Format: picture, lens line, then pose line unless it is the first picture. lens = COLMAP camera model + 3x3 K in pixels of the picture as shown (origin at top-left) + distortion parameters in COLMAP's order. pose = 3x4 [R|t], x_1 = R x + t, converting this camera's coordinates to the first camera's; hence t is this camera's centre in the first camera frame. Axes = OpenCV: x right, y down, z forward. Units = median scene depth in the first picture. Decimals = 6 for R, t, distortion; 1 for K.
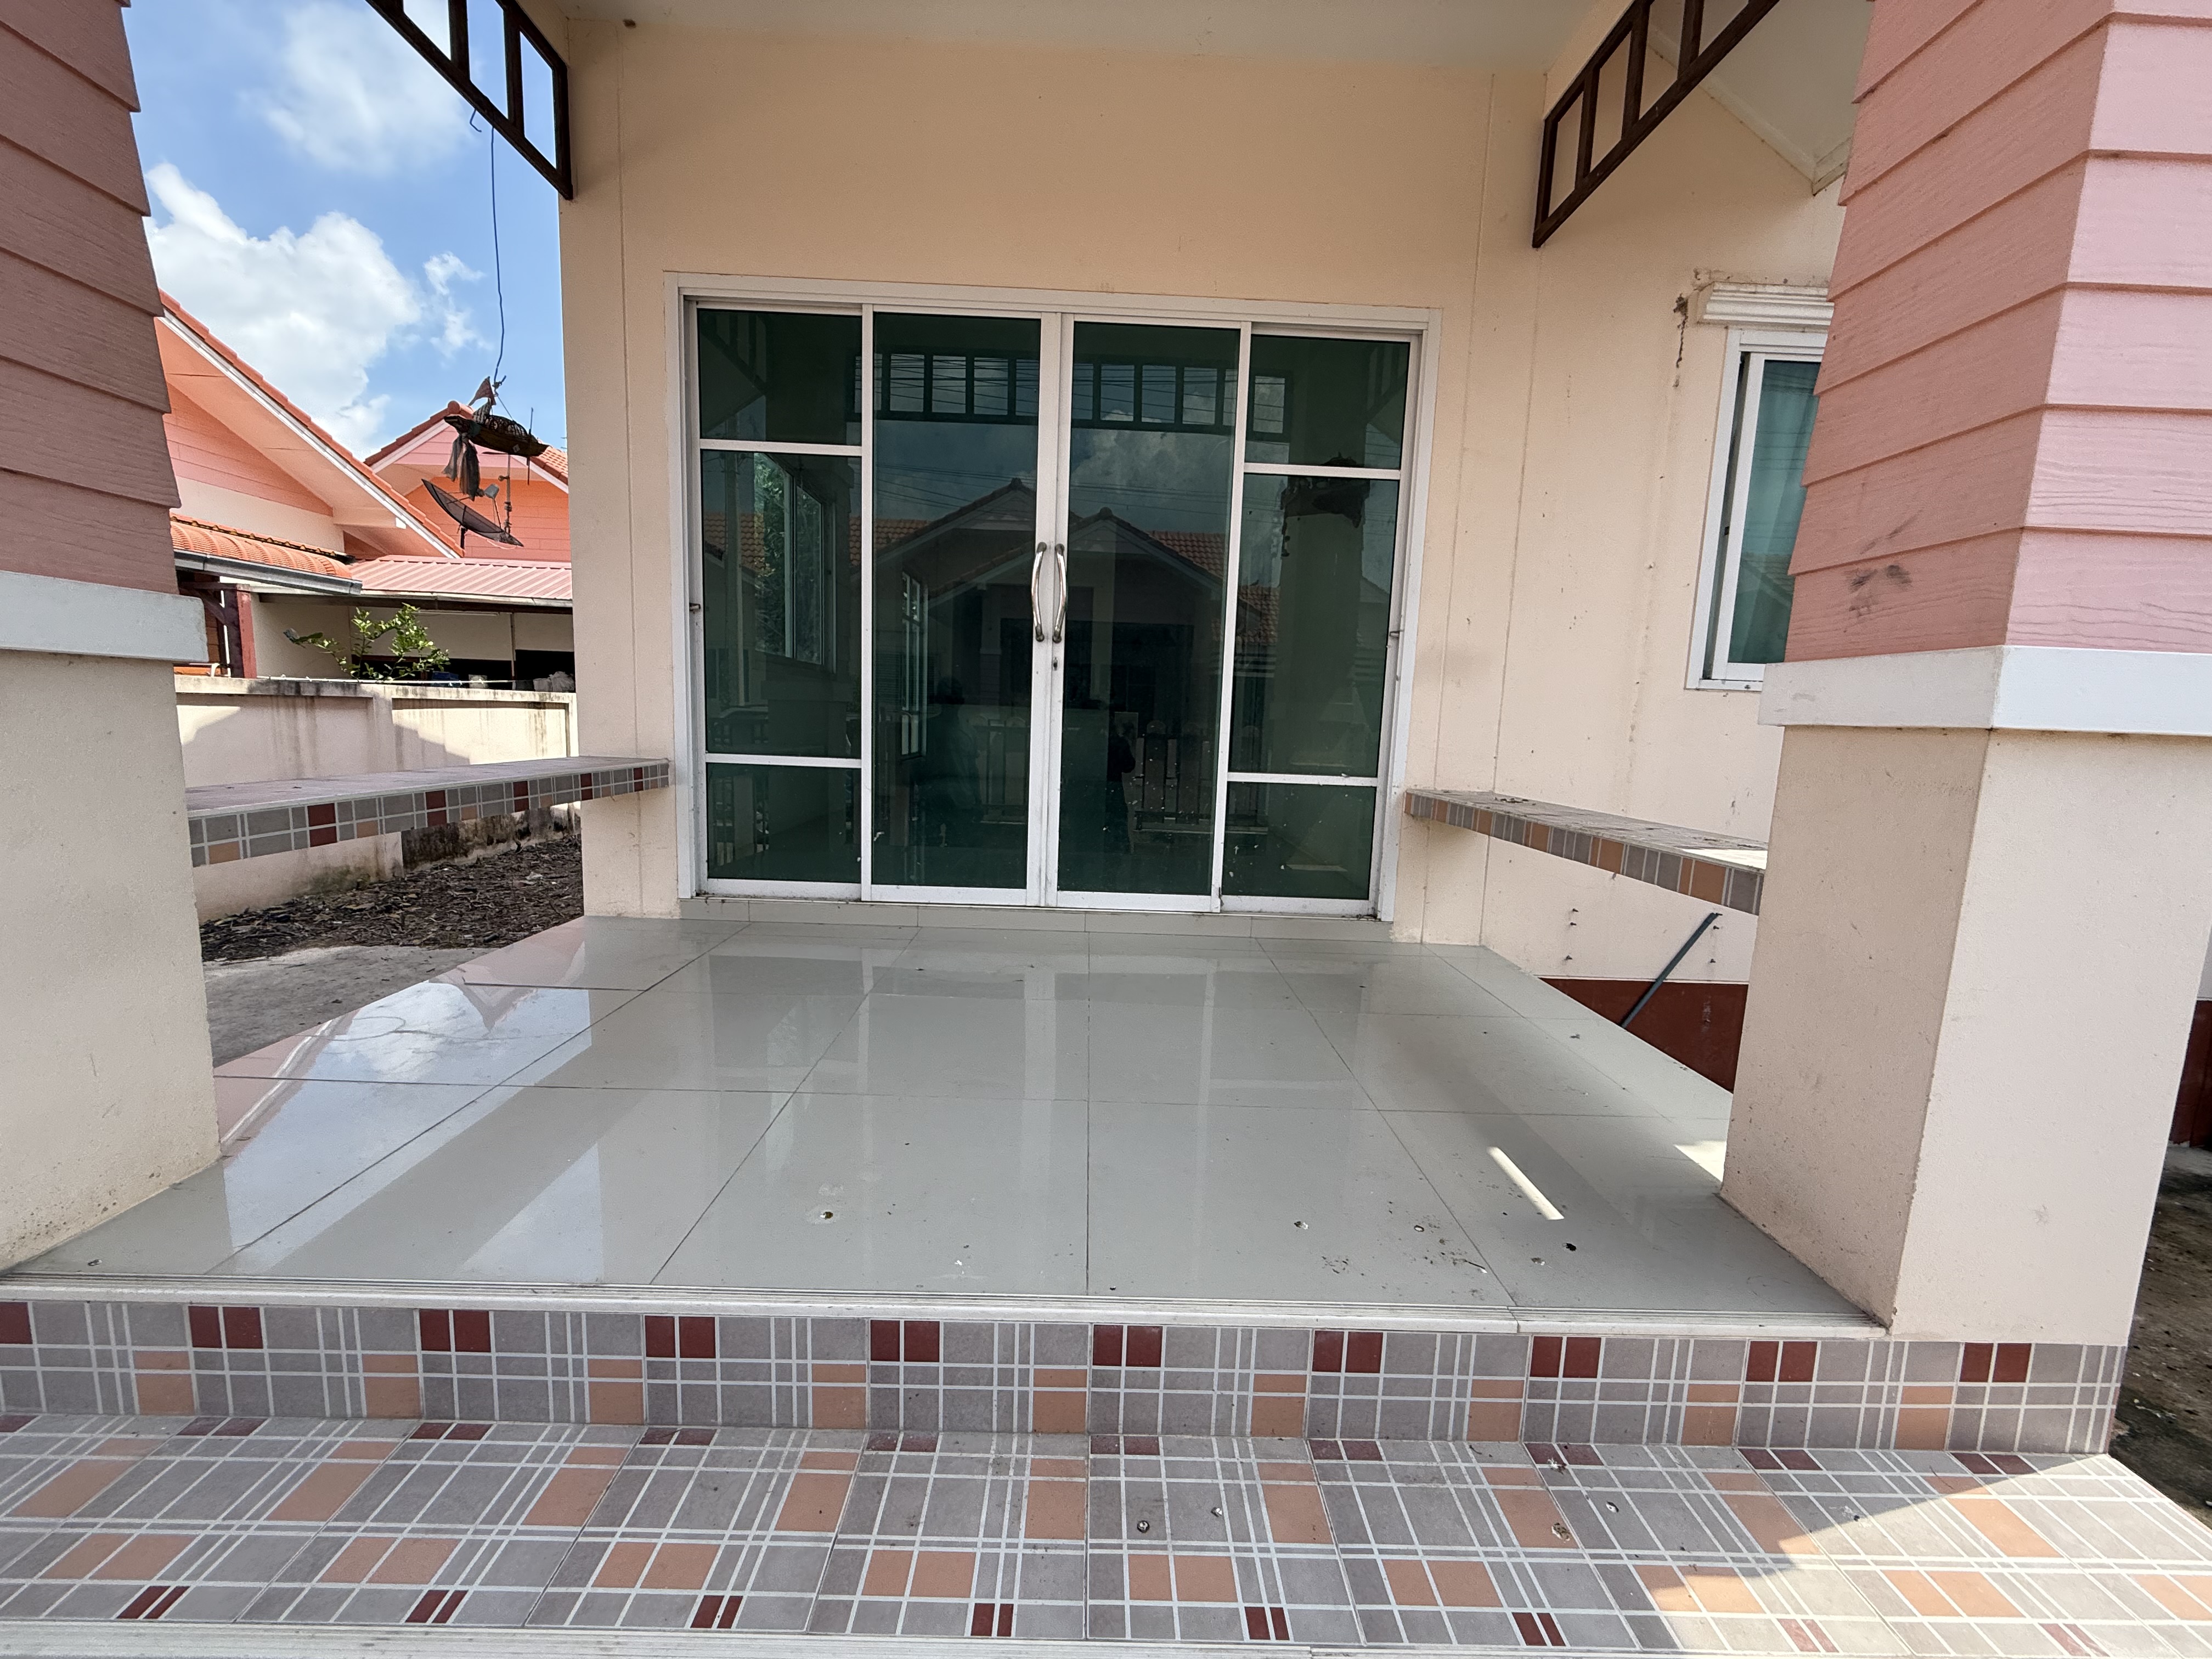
lens RADIAL K [[873.2, 0, 1108.2], [0, 873.2, 833.4], [0, 0, 1]] dist [-0.013507, -0.000036]
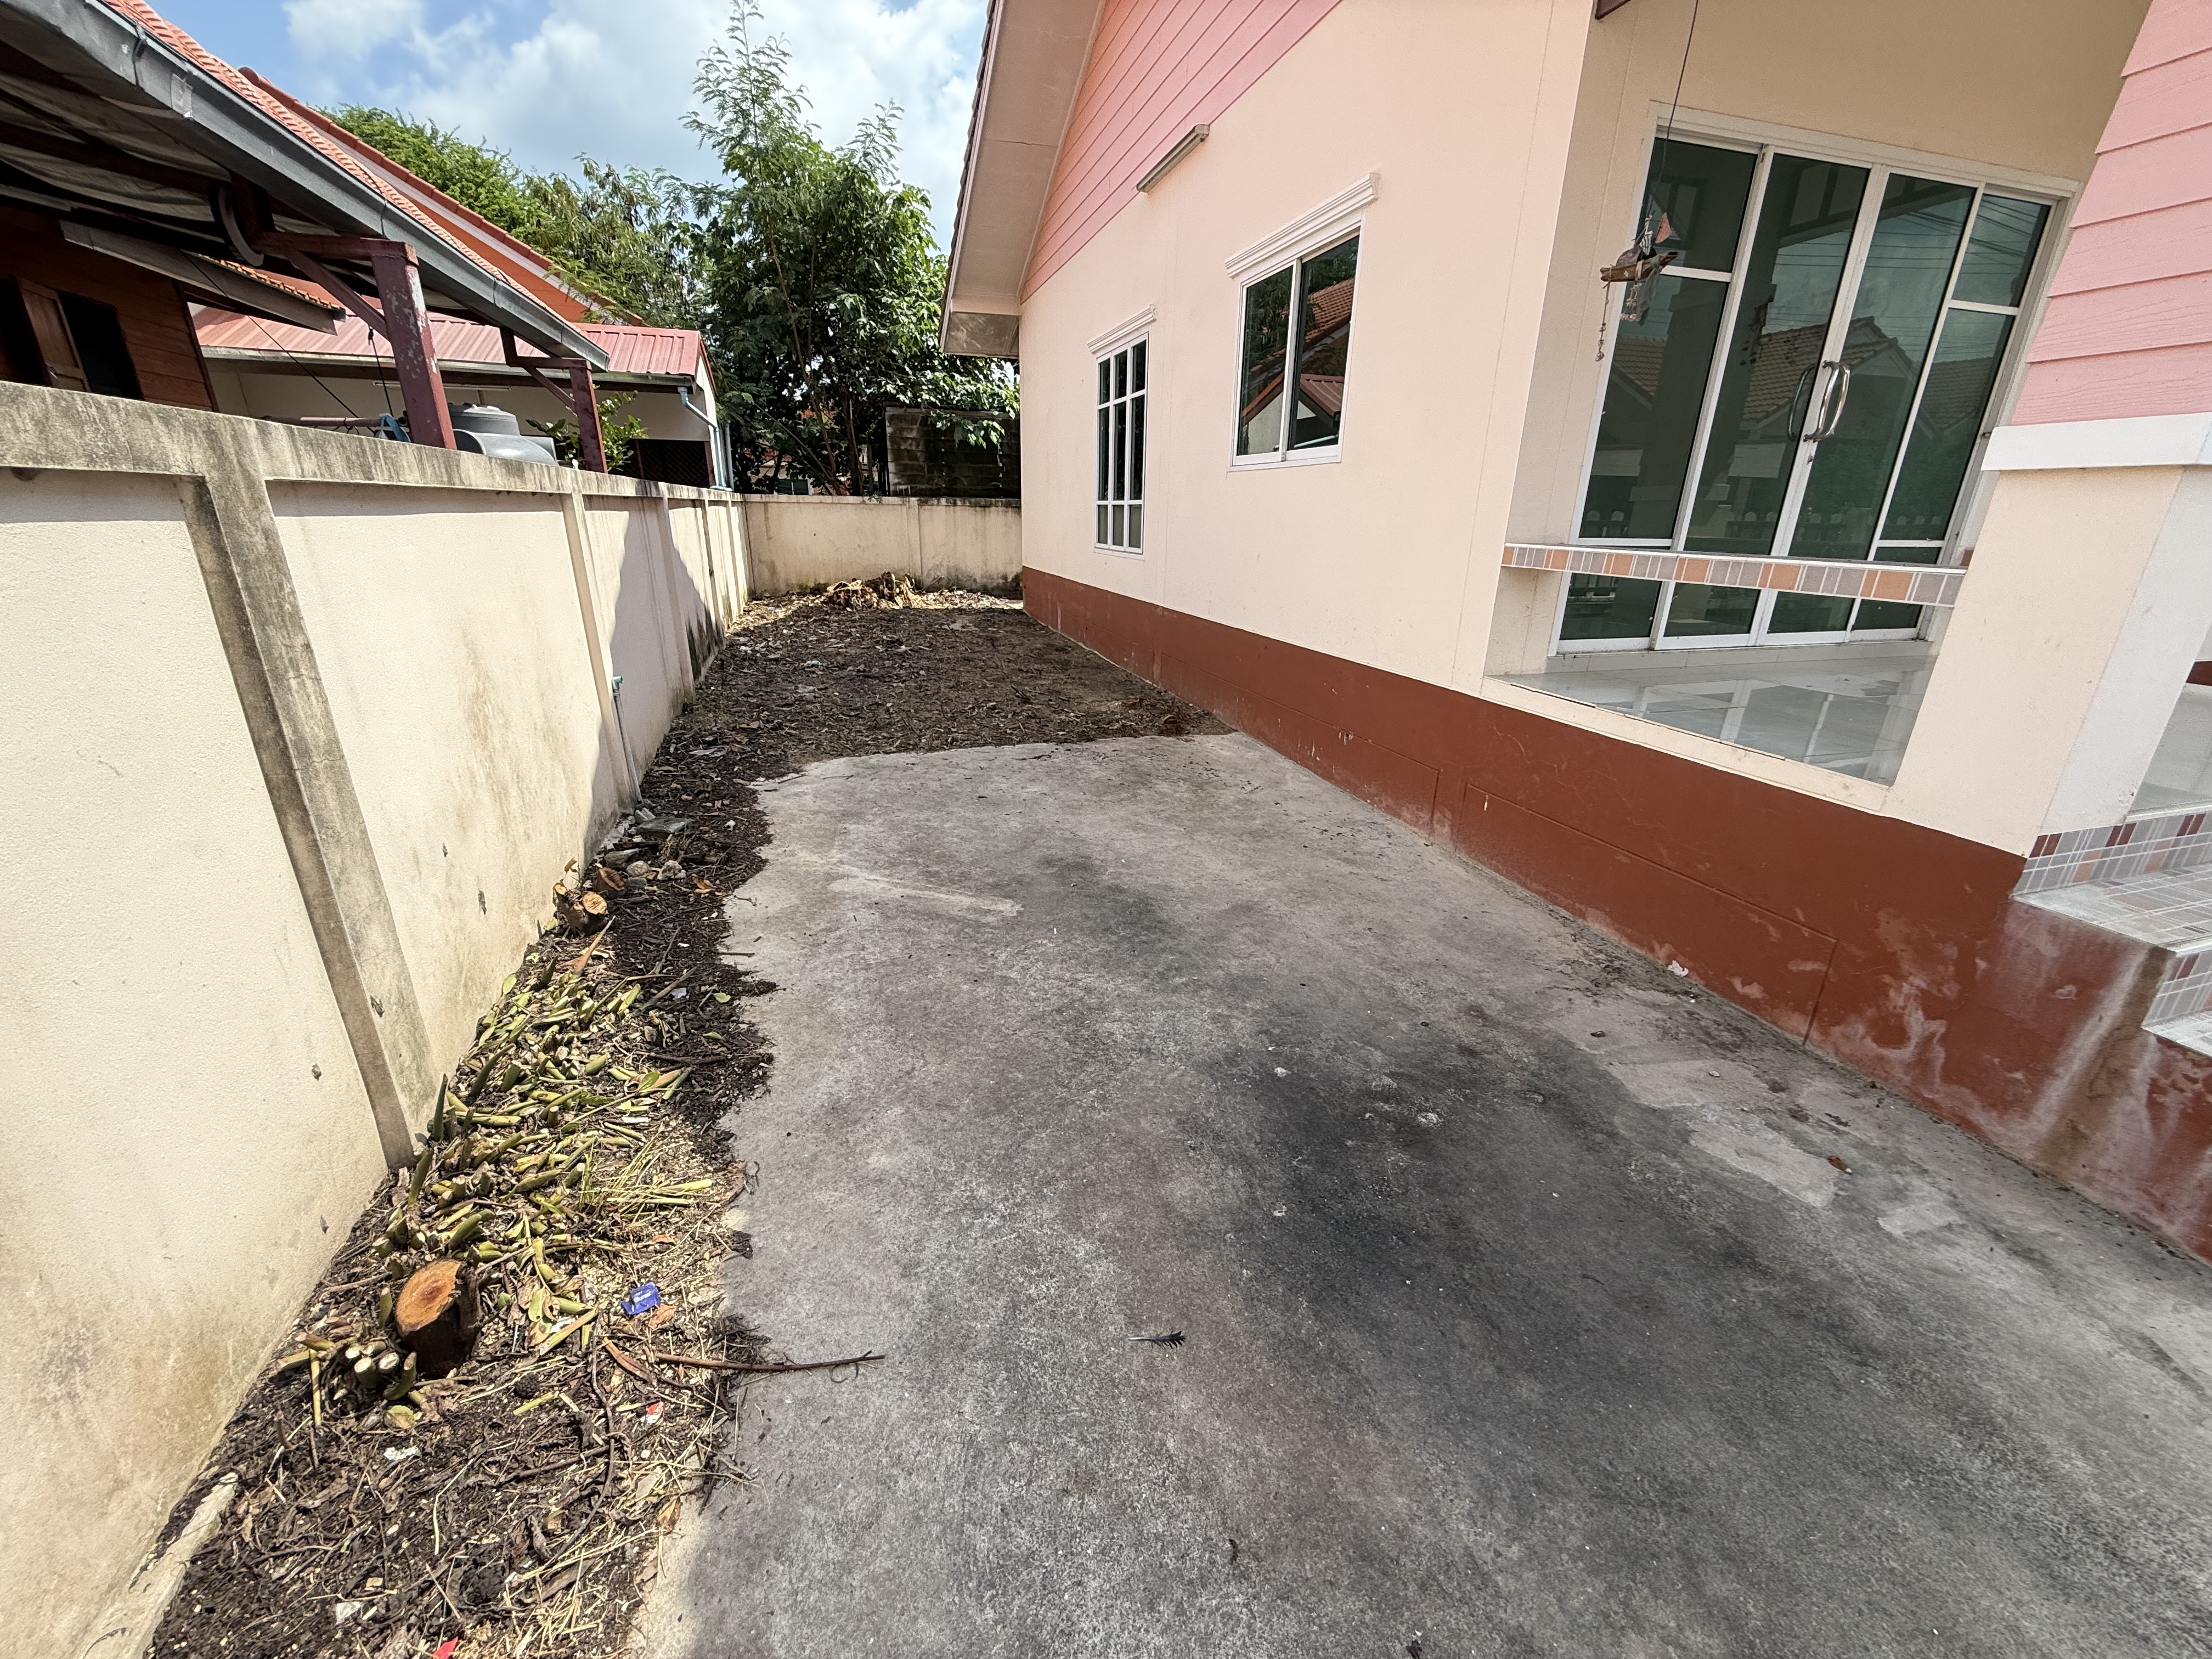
lens RADIAL K [[878.5, 0, 1103.5], [0, 878.5, 829.1], [0, 0, 1]] dist [-0.001016, 0.000354]
pose [[0.961739, -0.116063, 0.248167, -1.457604], [0.056312, 0.970234, 0.235530, -0.020890], [-0.268116, -0.212544, 0.939648, -0.099287]]
